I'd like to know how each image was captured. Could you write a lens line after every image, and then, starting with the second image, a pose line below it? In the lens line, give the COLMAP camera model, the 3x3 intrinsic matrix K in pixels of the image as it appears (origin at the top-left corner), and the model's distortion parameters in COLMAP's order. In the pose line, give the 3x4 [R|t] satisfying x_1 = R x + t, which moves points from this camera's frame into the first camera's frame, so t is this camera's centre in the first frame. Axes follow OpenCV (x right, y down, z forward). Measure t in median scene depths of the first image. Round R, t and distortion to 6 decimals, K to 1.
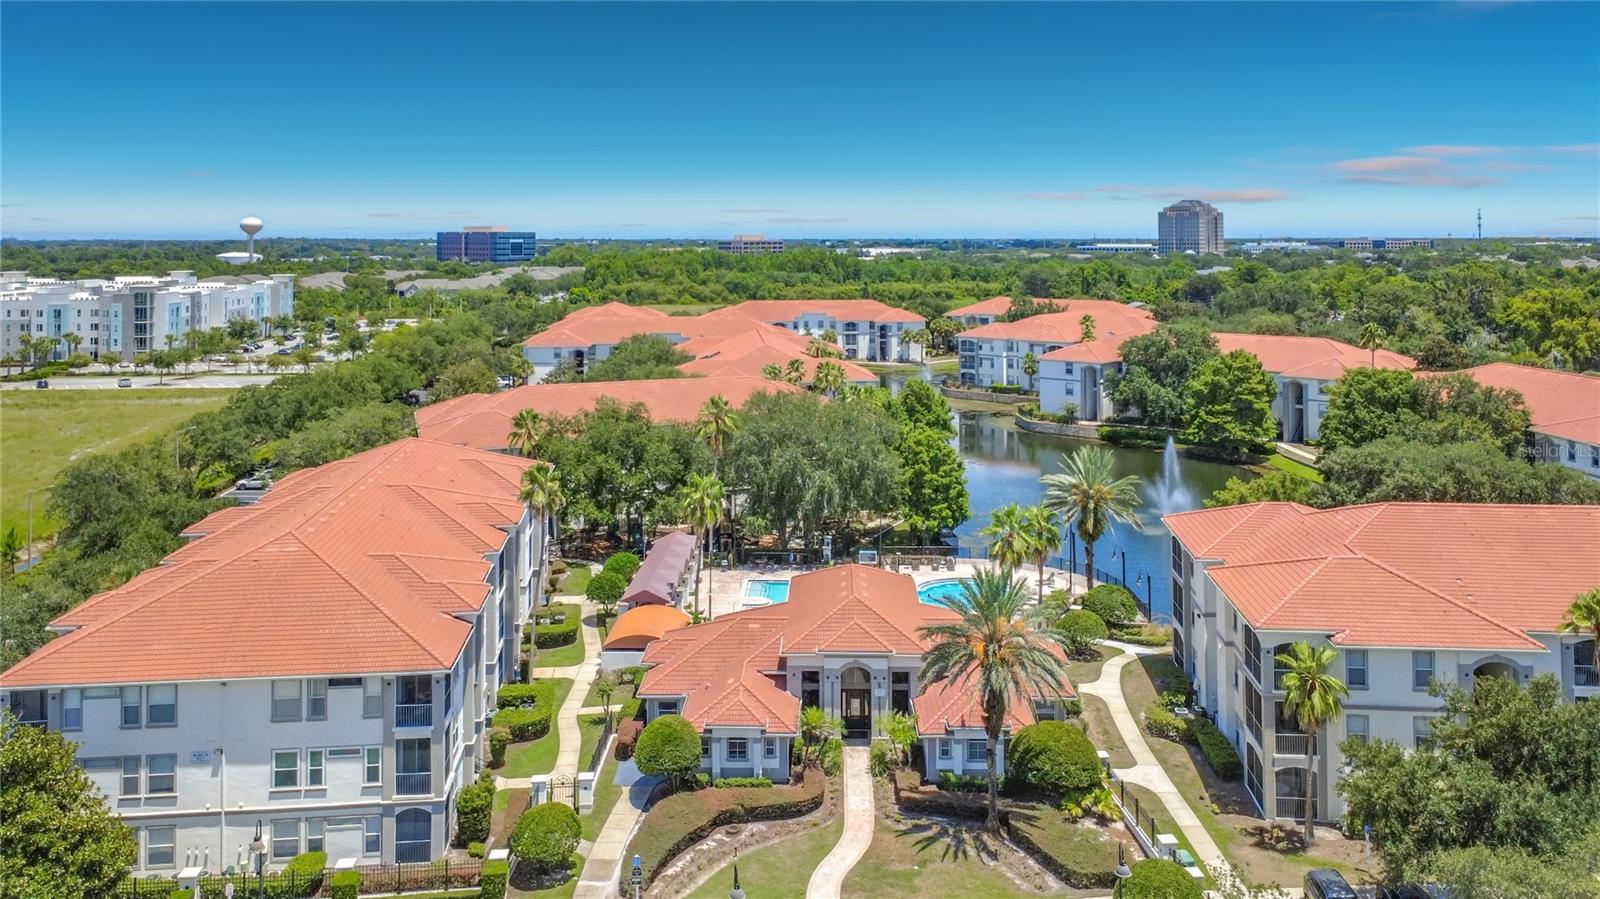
lens RADIAL K [[1254.6, 0, 800.0], [0, 1254.6, 449.5], [0, 0, 1]] dist [-0.022900, 0.005416]
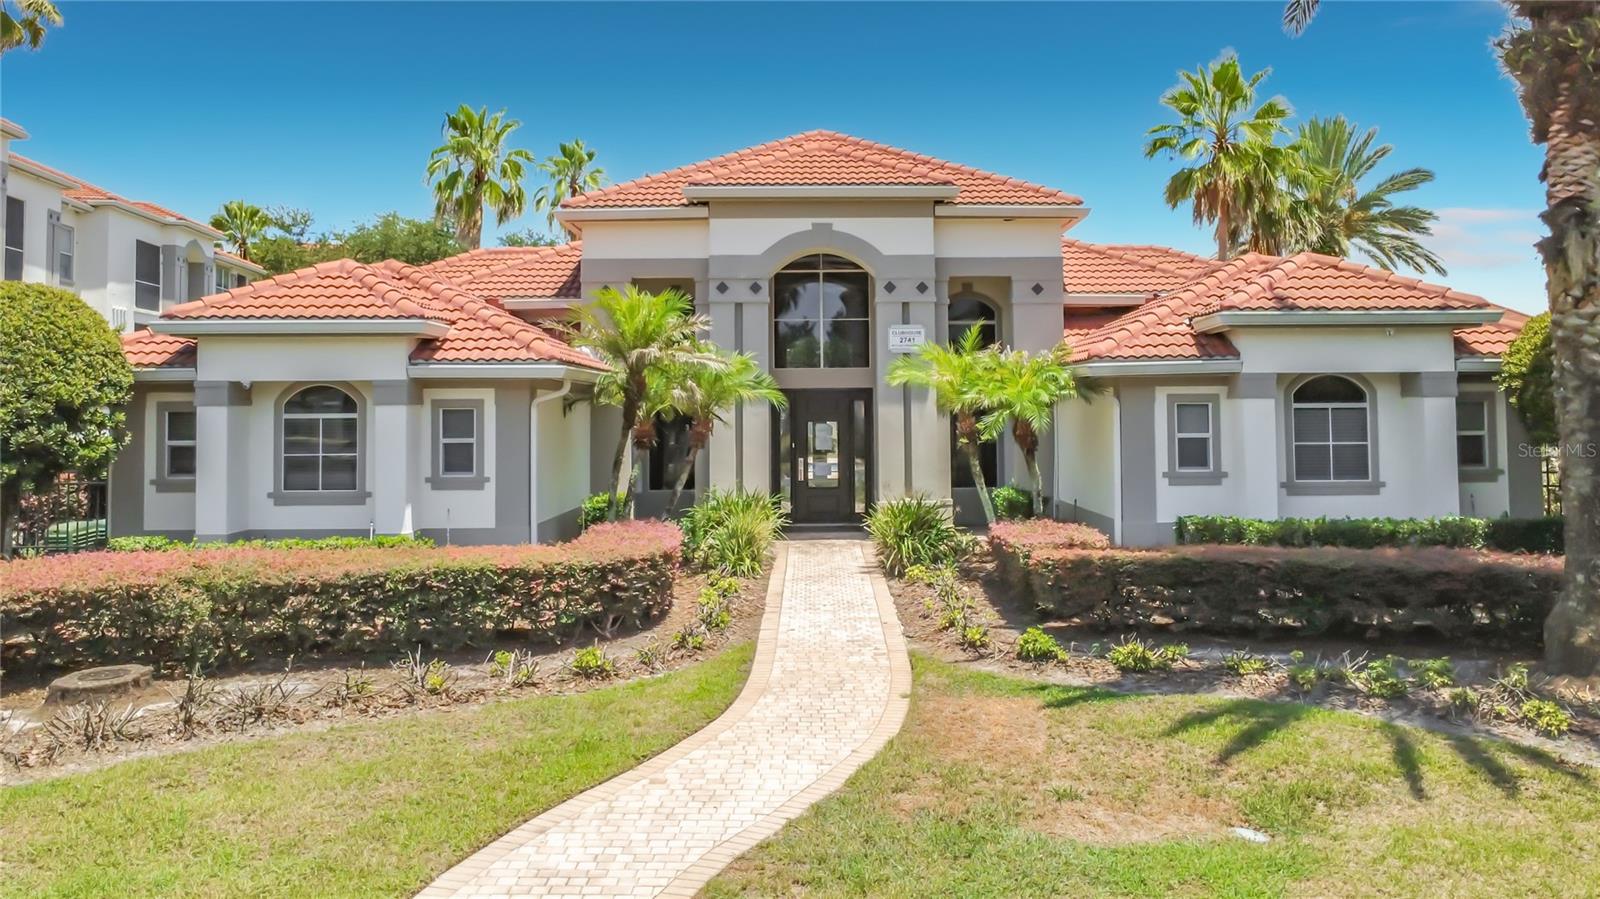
lens RADIAL K [[1254.6, 0, 800.0], [0, 1254.6, 449.5], [0, 0, 1]] dist [-0.022900, 0.005416]
pose [[0.999932, -0.004139, 0.010865, 0.039063], [0.005895, 0.985949, -0.166940, 0.283033], [-0.010021, 0.166993, 0.985907, 0.773574]]
